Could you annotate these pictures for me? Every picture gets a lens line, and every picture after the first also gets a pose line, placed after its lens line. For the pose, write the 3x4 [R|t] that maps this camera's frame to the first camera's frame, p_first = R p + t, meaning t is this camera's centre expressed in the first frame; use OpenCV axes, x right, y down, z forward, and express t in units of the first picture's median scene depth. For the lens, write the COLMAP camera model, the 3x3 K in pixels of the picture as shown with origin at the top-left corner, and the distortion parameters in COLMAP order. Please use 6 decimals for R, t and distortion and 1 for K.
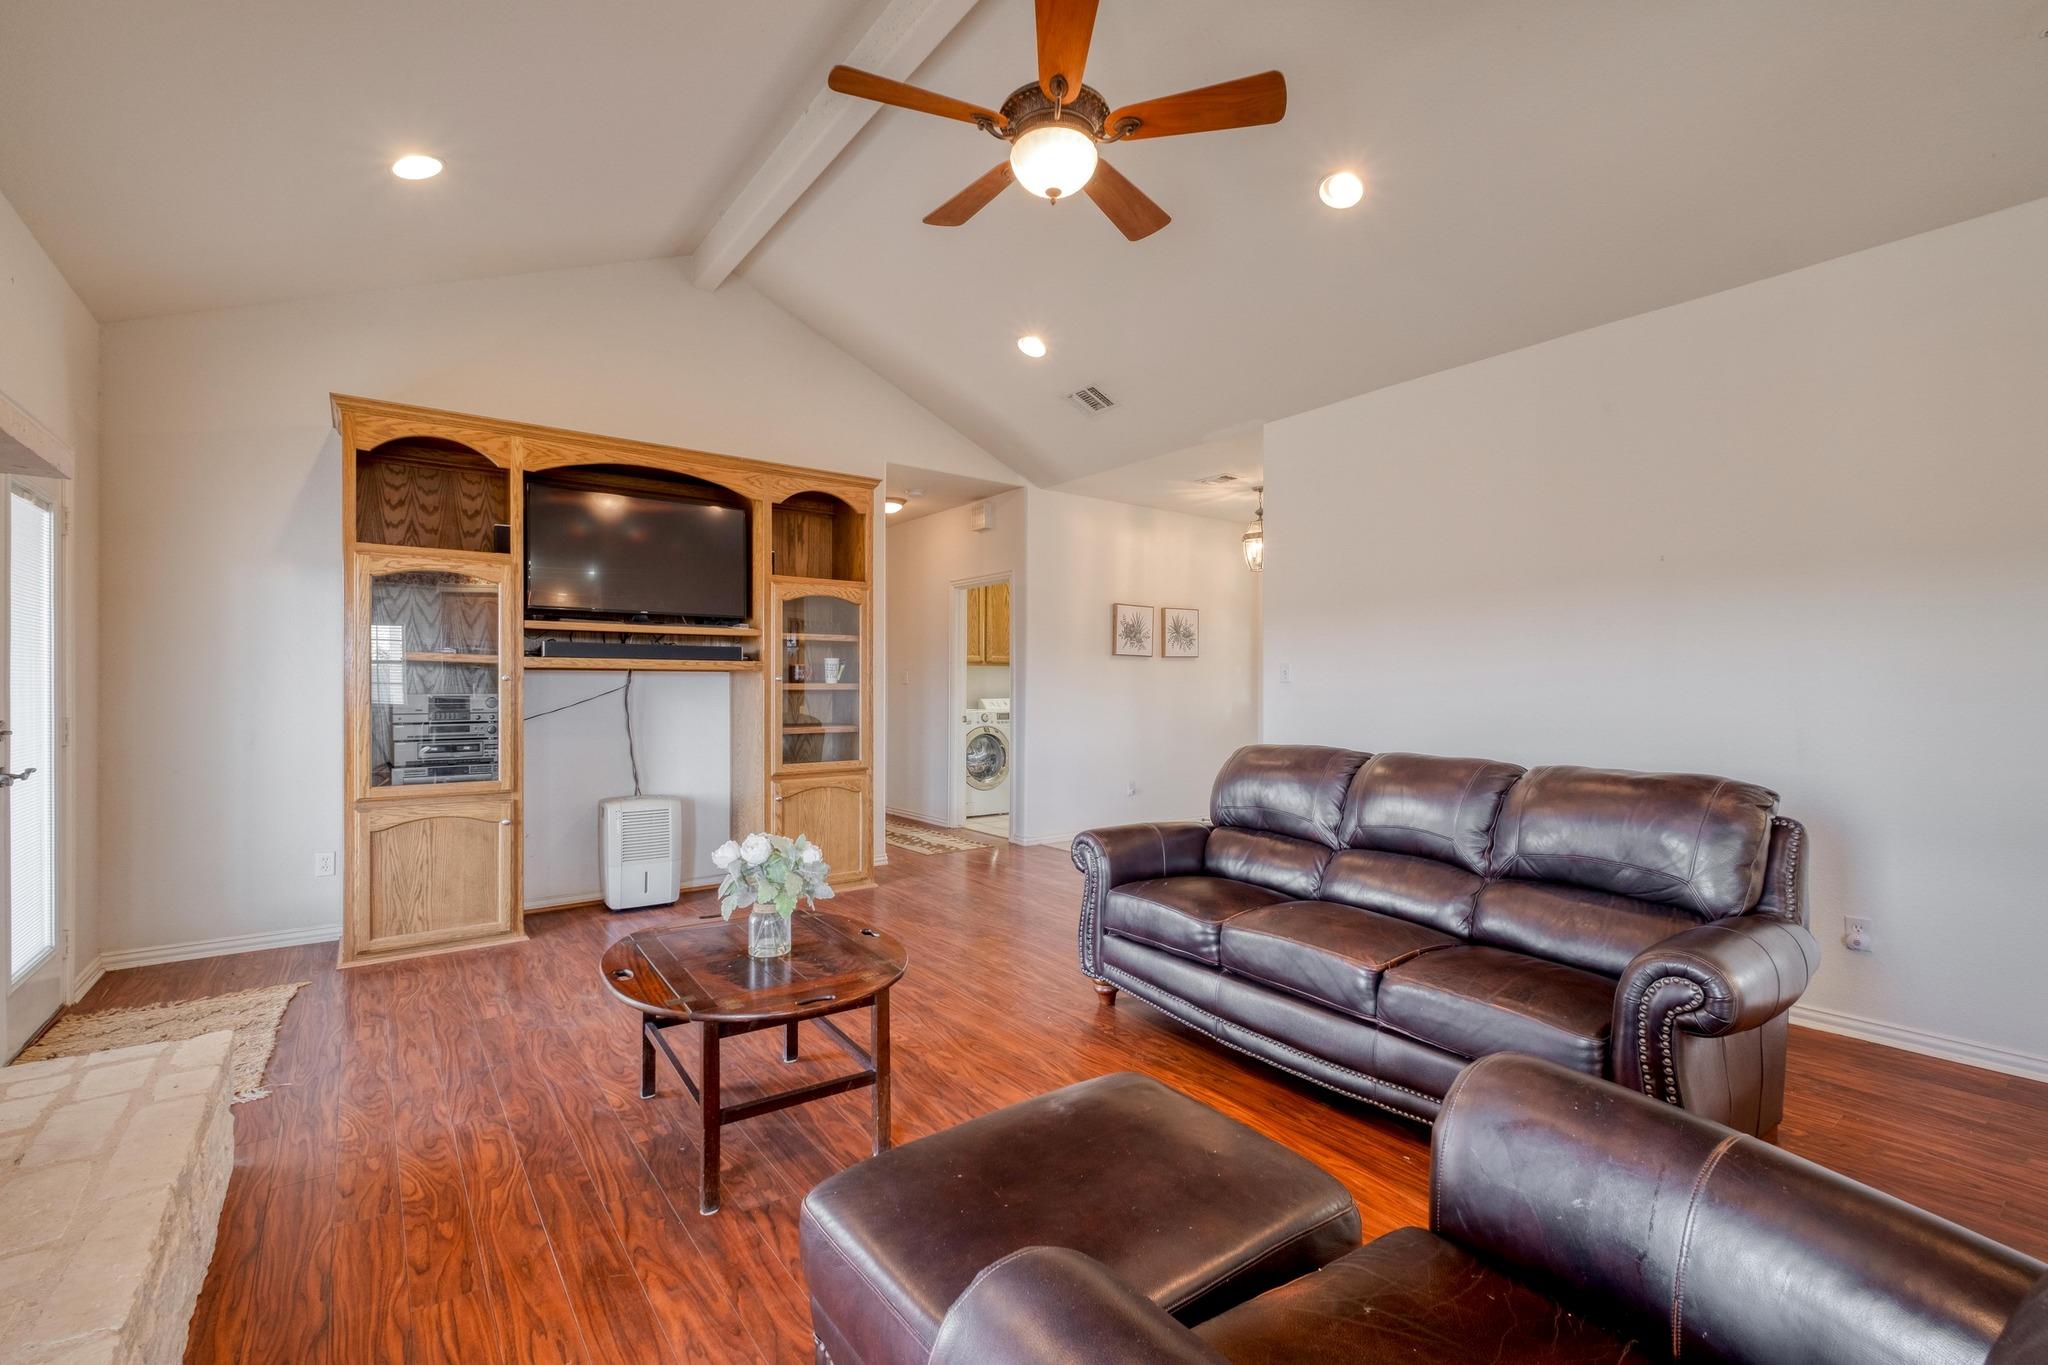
lens RADIAL K [[862.2, 0, 987.5], [0, 862.2, 683.1], [0, 0, 1]] dist [0.000806, -0.000054]
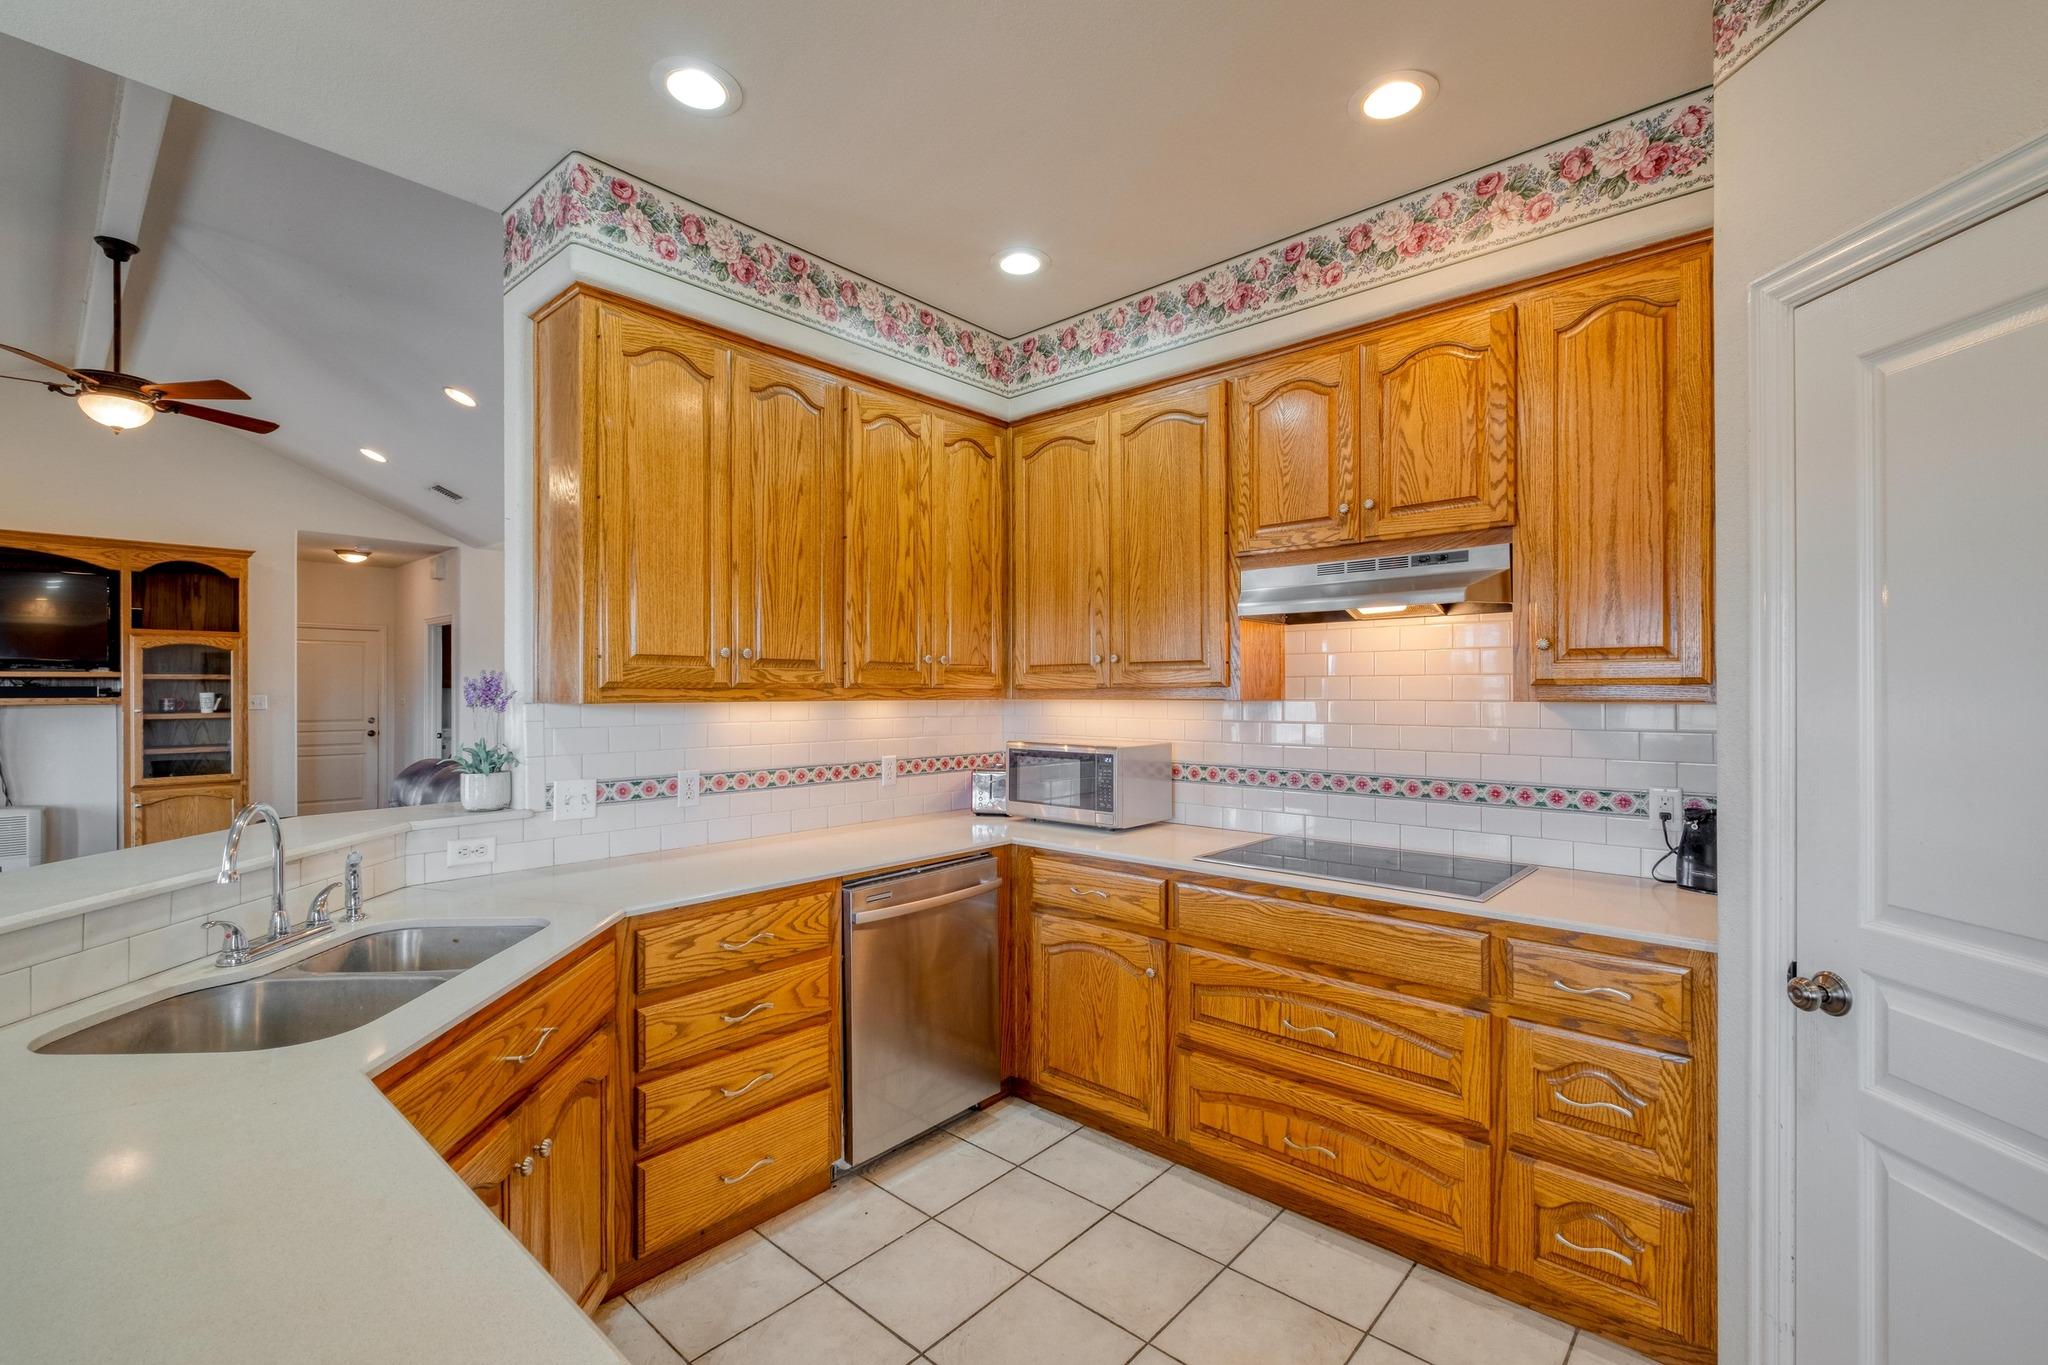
lens RADIAL K [[896.7, 0, 1017.7], [0, 896.7, 679.3], [0, 0, 1]] dist [0.001638, -0.000458]
pose [[0.977334, -0.002630, 0.211689, 0.706063], [0.004761, 0.999943, -0.009556, -0.030858], [-0.211652, 0.010347, 0.977290, -0.533092]]
